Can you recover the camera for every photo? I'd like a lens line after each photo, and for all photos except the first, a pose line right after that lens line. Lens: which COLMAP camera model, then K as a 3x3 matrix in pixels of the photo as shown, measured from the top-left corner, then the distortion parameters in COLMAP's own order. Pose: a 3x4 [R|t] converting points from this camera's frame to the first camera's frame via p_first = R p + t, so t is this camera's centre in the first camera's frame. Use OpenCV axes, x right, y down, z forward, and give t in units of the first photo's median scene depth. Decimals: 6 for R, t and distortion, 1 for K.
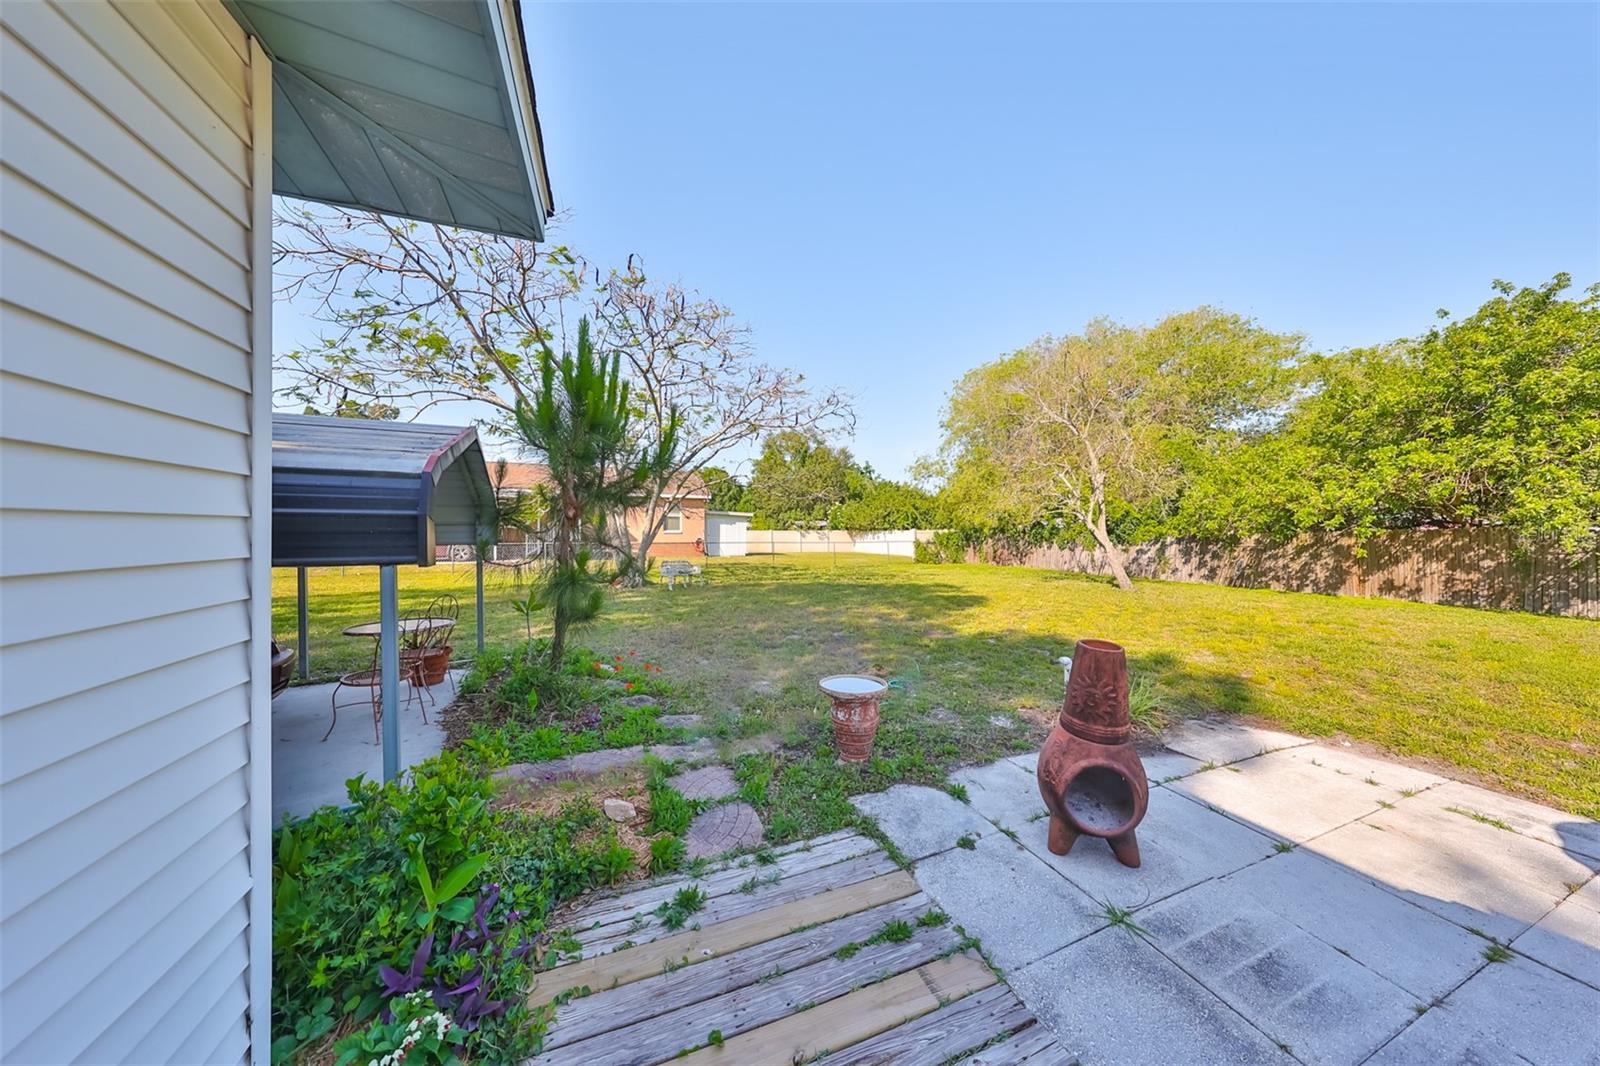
lens RADIAL K [[484.8, 0, 796.9], [0, 484.8, 537.5], [0, 0, 1]] dist [0.000752, -0.000078]
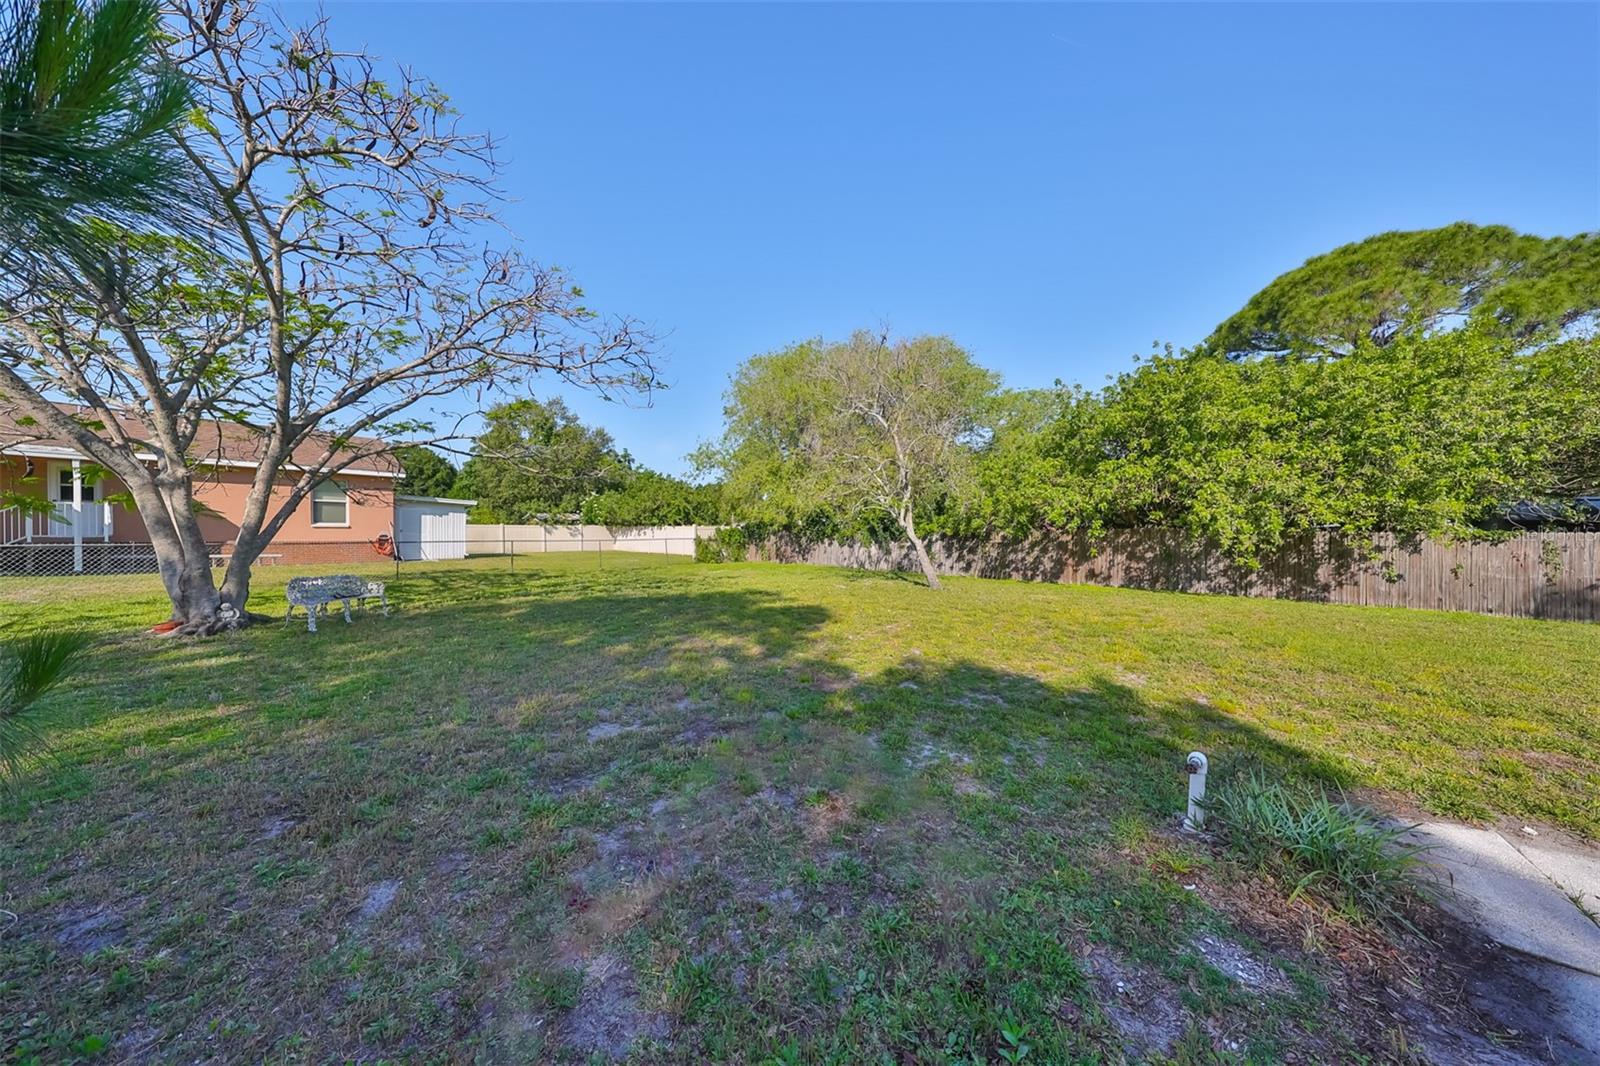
lens RADIAL K [[484.8, 0, 796.9], [0, 484.8, 537.5], [0, 0, 1]] dist [0.000752, -0.000078]
pose [[0.876031, -0.002676, 0.482247, -0.029073], [-0.001525, 0.999964, 0.008321, -0.001854], [-0.482252, -0.008025, 0.875996, 0.168467]]
